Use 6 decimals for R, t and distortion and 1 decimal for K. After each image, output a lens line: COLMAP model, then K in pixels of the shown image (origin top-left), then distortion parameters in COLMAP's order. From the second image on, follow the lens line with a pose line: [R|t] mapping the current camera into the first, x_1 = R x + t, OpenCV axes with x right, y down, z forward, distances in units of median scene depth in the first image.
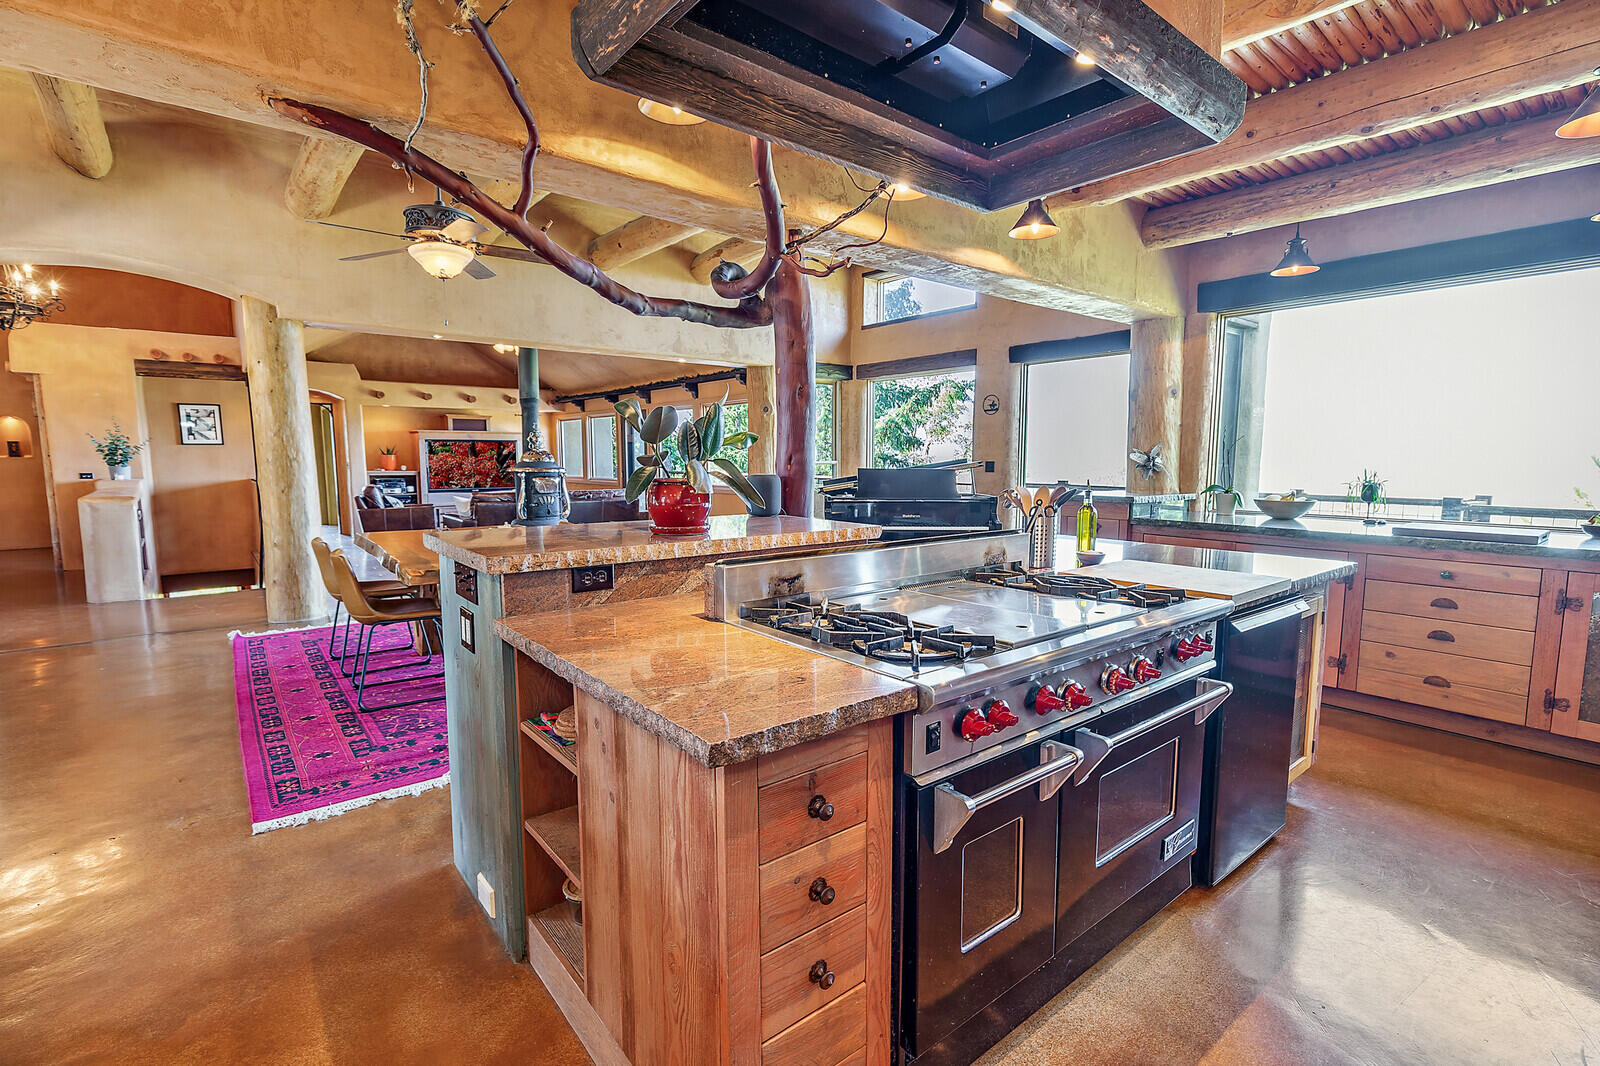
lens RADIAL K [[735.1, 0, 797.8], [0, 735.1, 536.6], [0, 0, 1]] dist [0.001205, 0.000083]
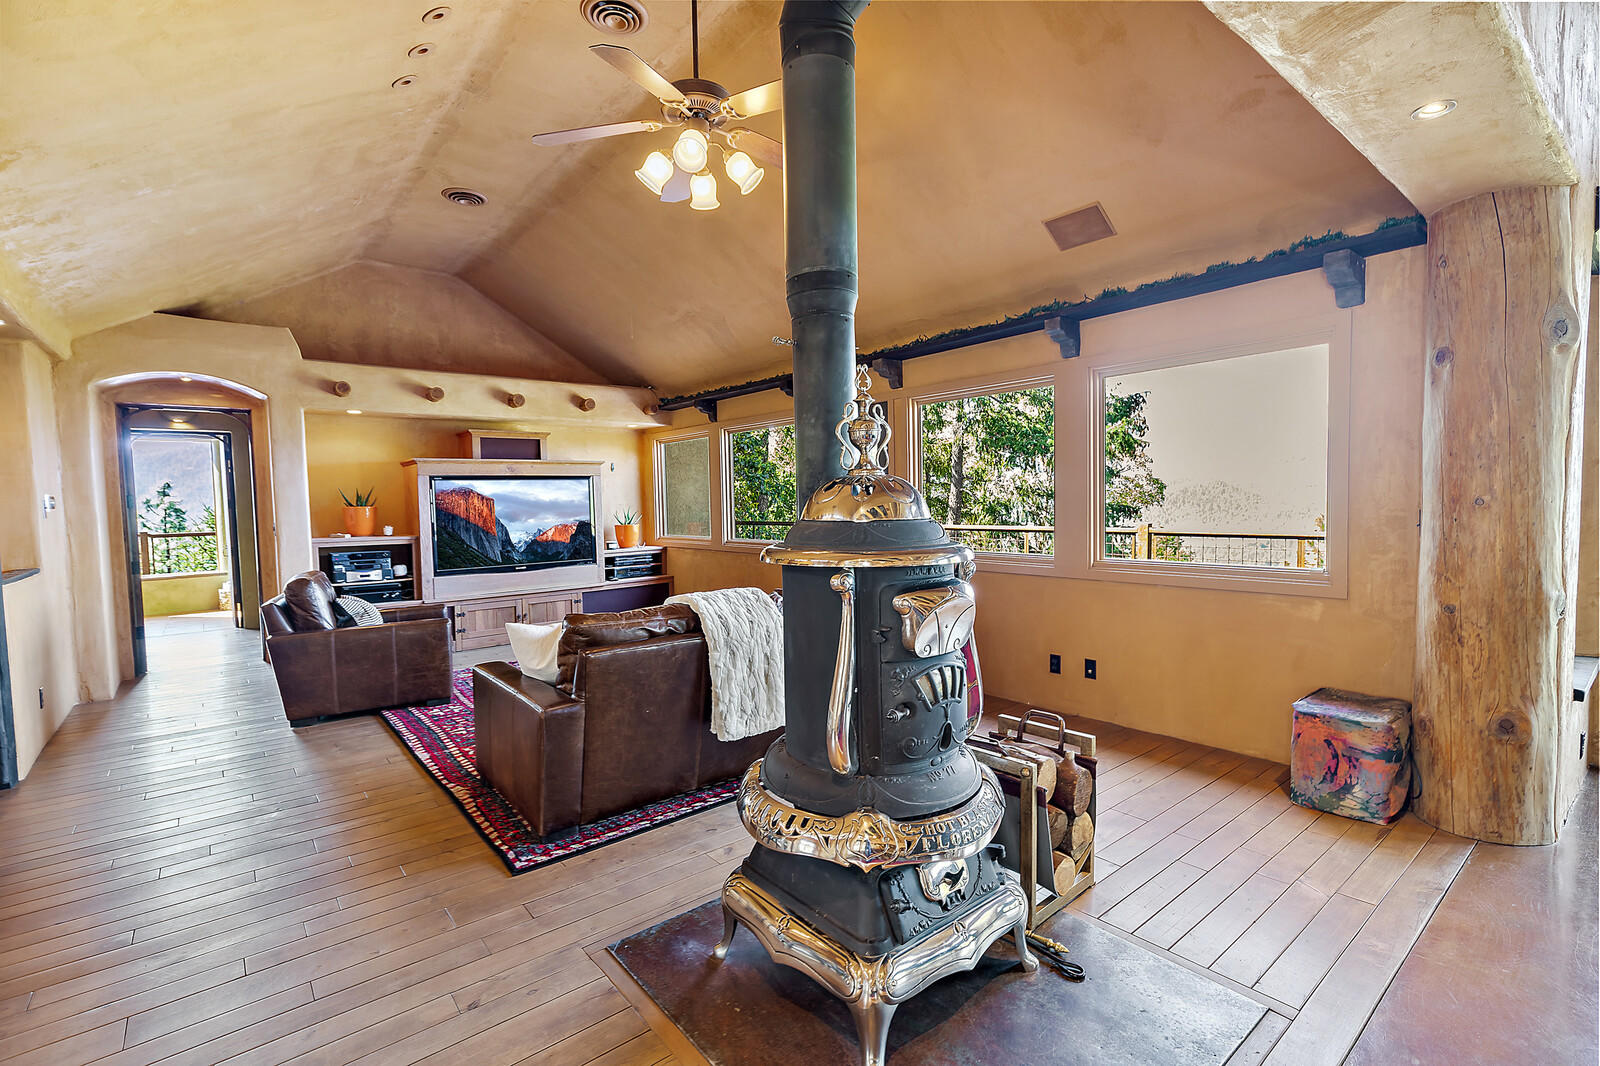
lens RADIAL K [[735.1, 0, 804.0], [0, 735.1, 532.6], [0, 0, 1]] dist [0.001205, 0.000083]
pose [[0.999769, -0.021482, 0.000344, -0.239373], [0.021462, 0.997838, -0.062117, -0.052848], [0.000991, 0.062110, 0.998069, 0.476489]]
